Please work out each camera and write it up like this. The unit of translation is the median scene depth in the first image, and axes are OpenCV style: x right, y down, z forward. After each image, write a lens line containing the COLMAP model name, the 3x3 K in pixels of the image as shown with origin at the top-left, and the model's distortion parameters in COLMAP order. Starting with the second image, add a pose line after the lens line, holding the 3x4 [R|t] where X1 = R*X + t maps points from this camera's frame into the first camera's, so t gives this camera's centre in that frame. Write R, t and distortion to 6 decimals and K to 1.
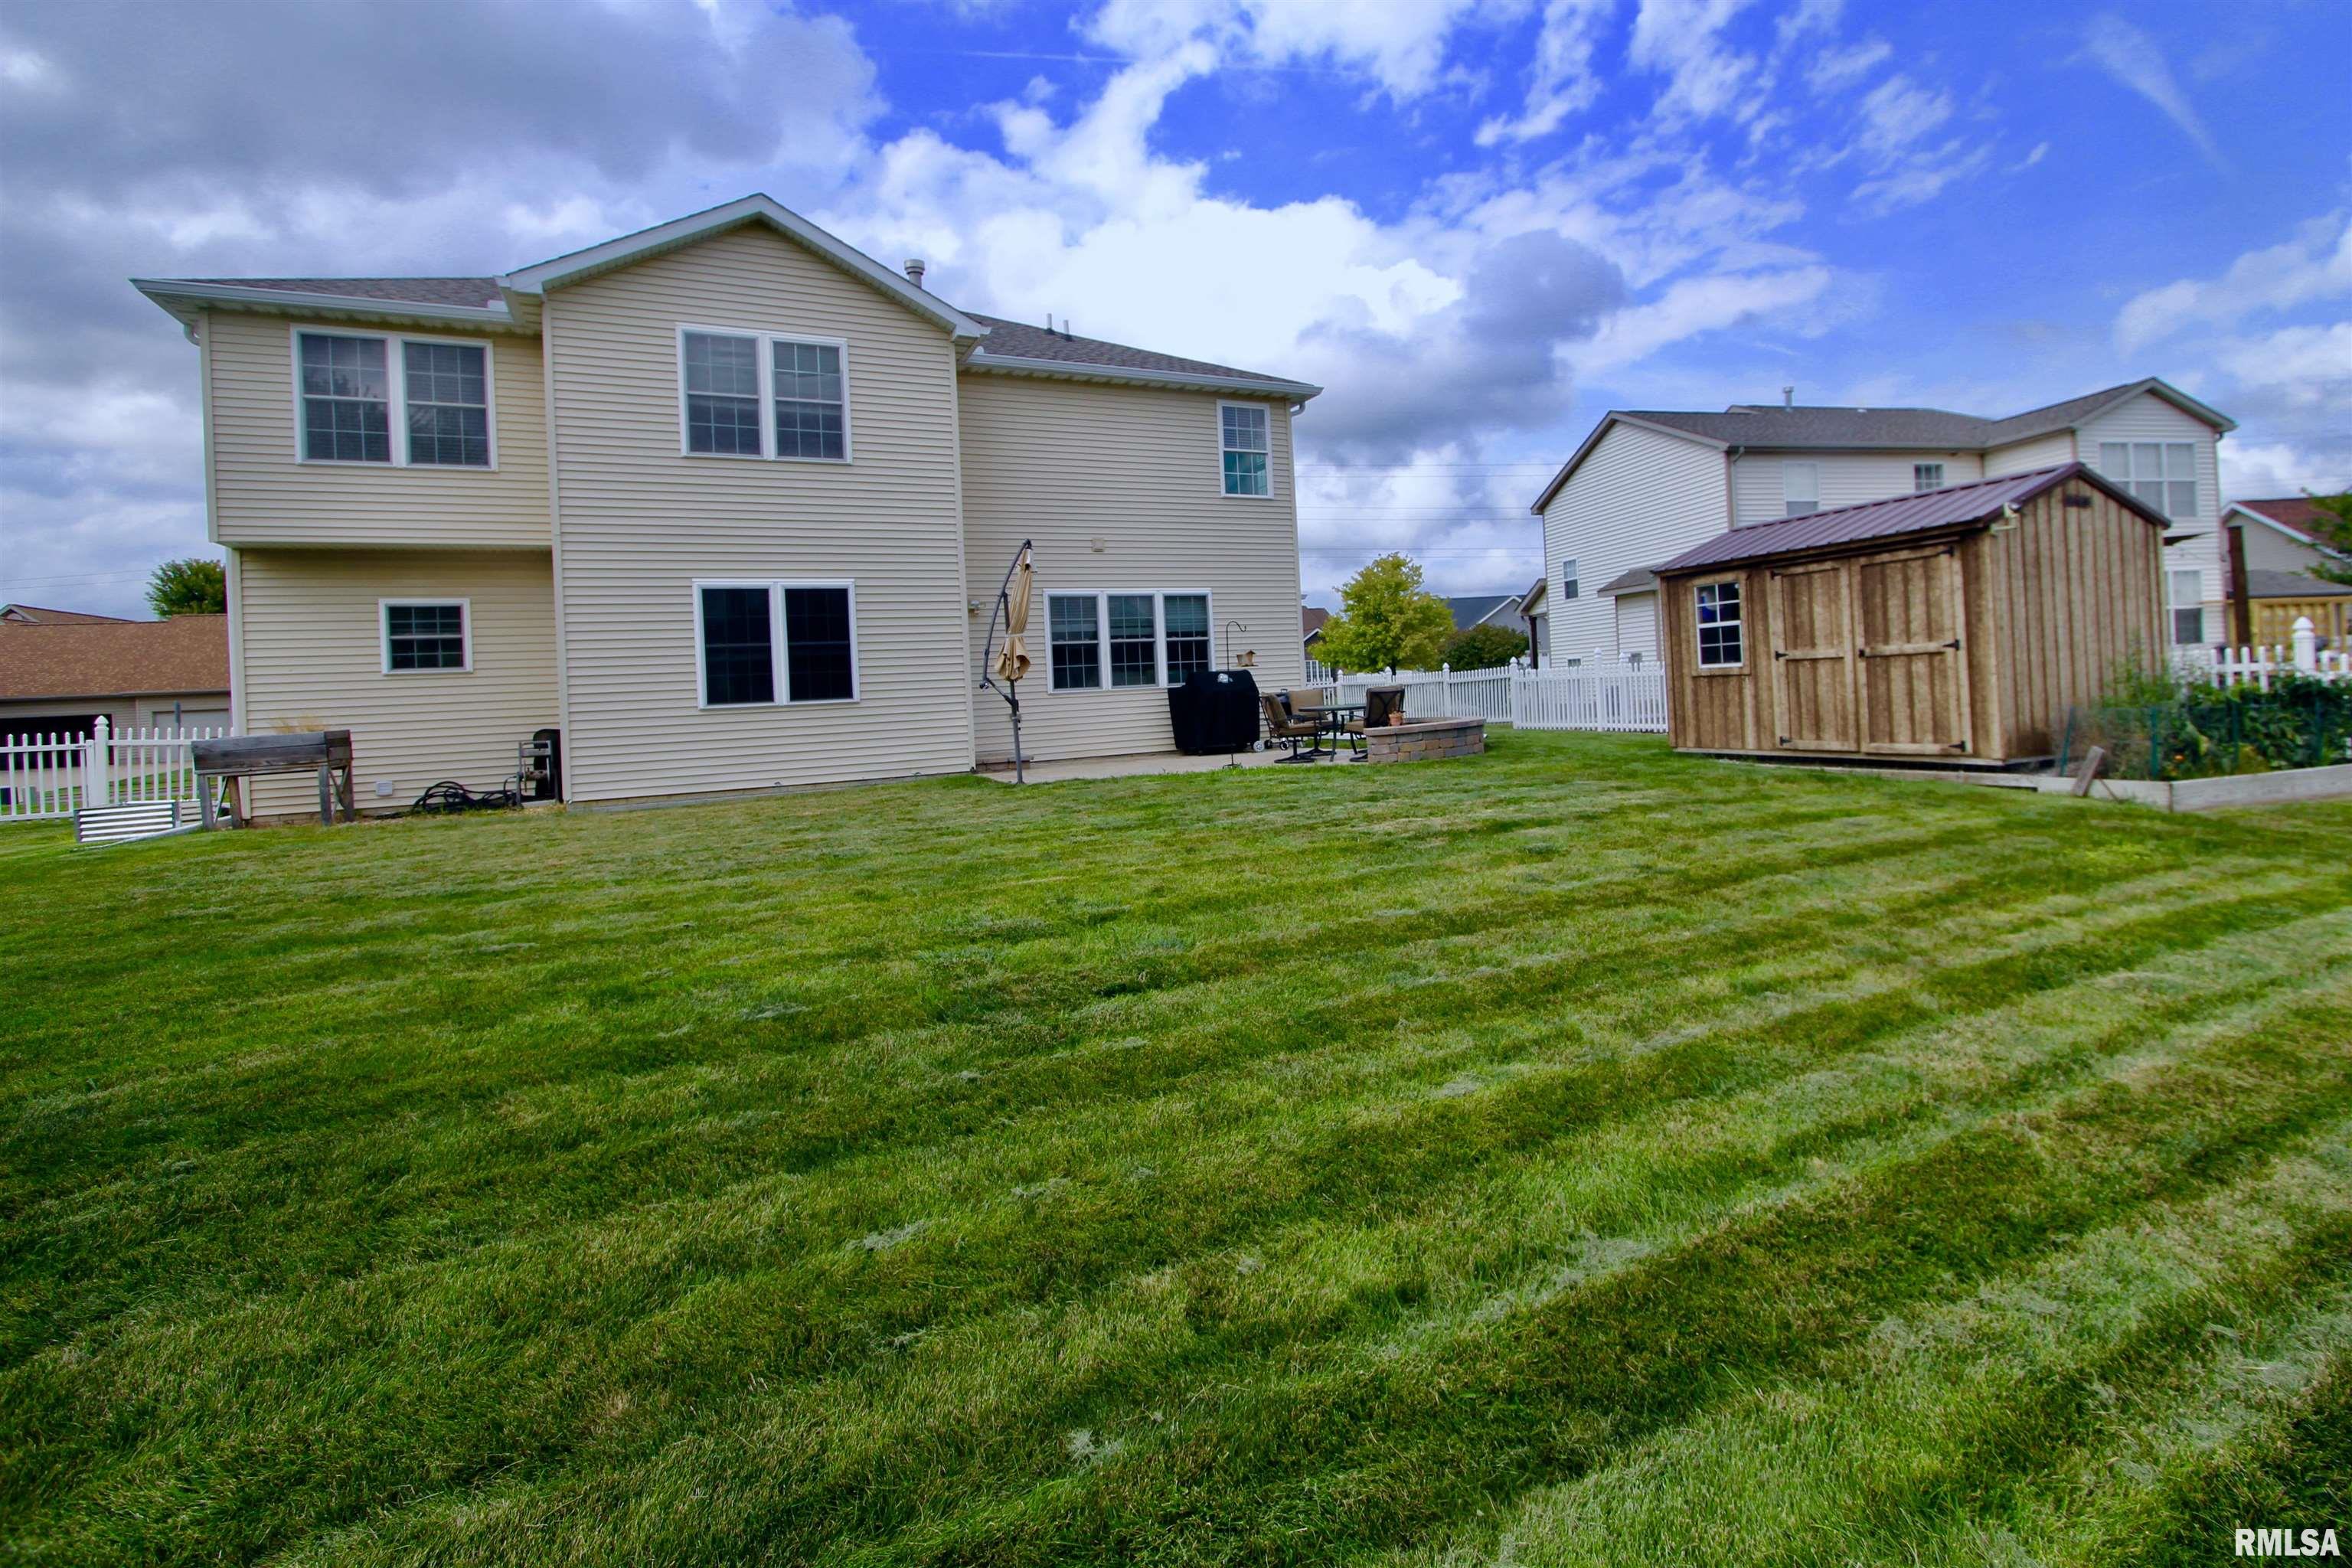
lens RADIAL K [[1071.1, 0, 1242.6], [0, 1071.1, 693.6], [0, 0, 1]] dist [-0.010878, 0.000593]
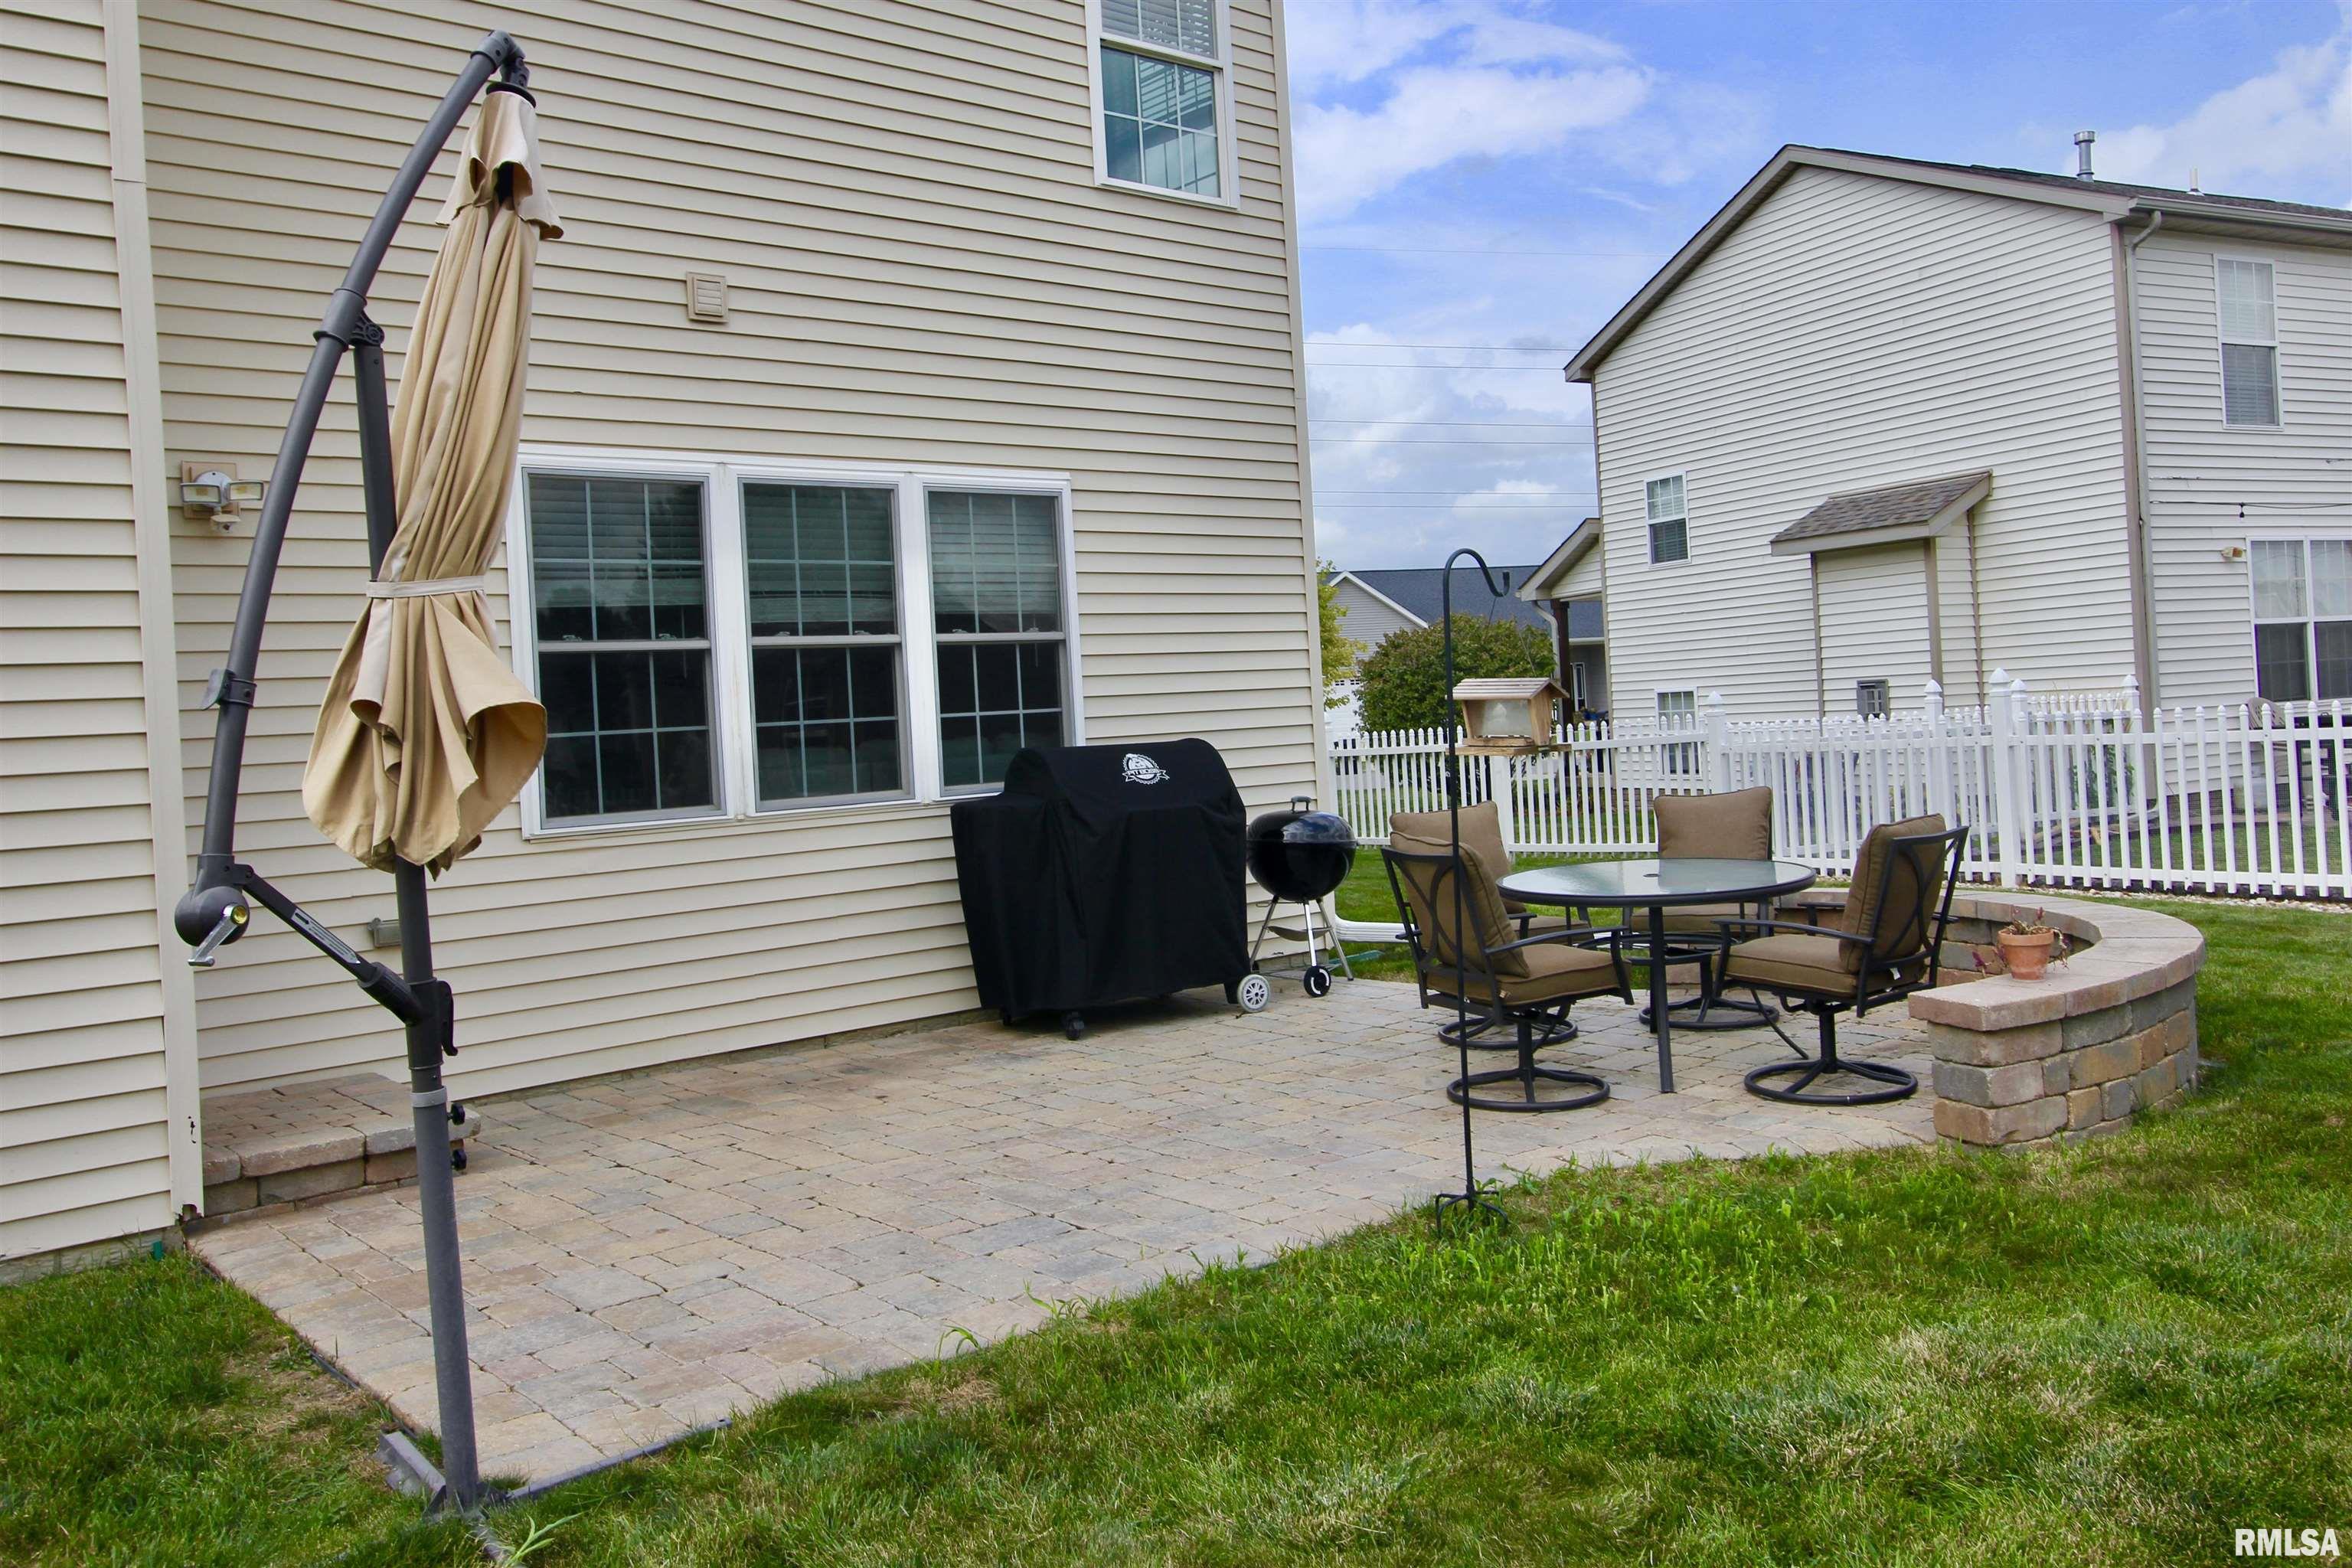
lens RADIAL K [[1825.4, 0, 1218.5], [0, 1825.4, 696.7], [0, 0, 1]] dist [-0.002297, 0.000767]
pose [[0.972832, -0.001406, 0.231507, -0.165827], [0.007393, 0.999660, -0.024997, -0.031331], [-0.231393, 0.026029, 0.972512, 0.727670]]
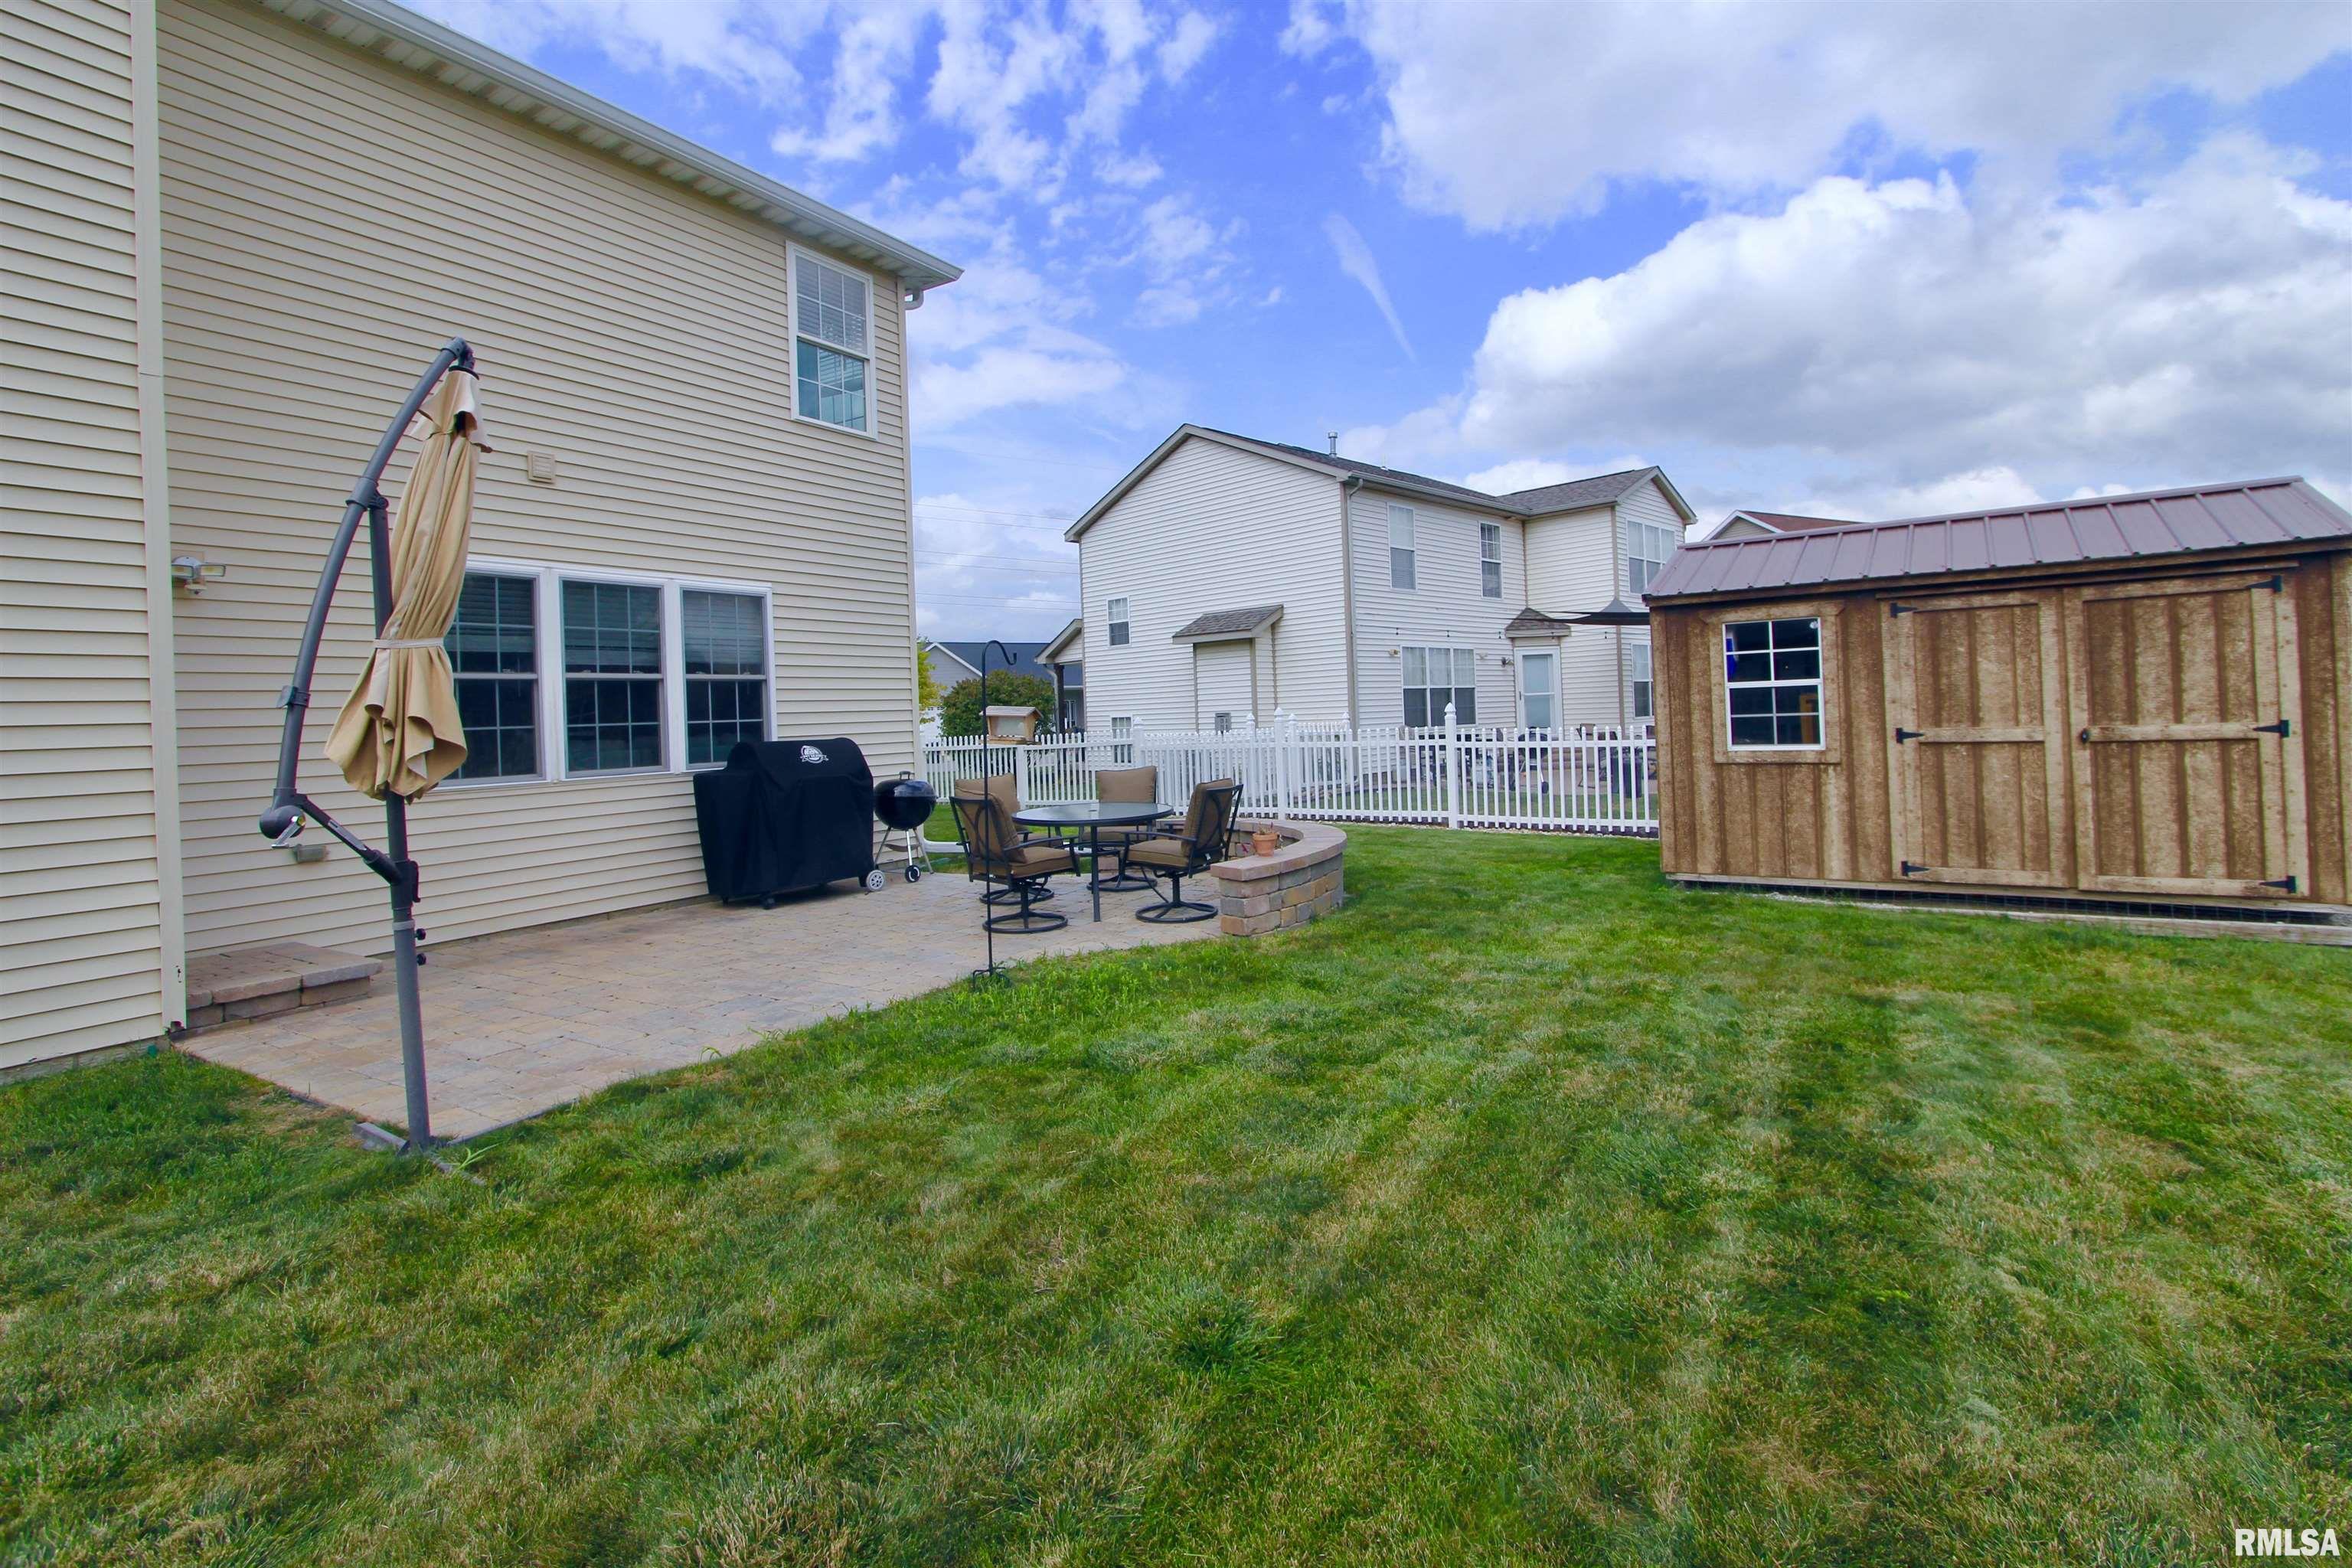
lens RADIAL K [[1073.0, 0, 1211.3], [0, 1073.0, 702.1], [0, 0, 1]] dist [-0.020297, 0.004513]
pose [[0.849240, 0.023145, 0.527500, -0.186053], [-0.002396, 0.999197, -0.039984, -0.028307], [-0.528002, 0.032692, 0.848614, 0.657646]]
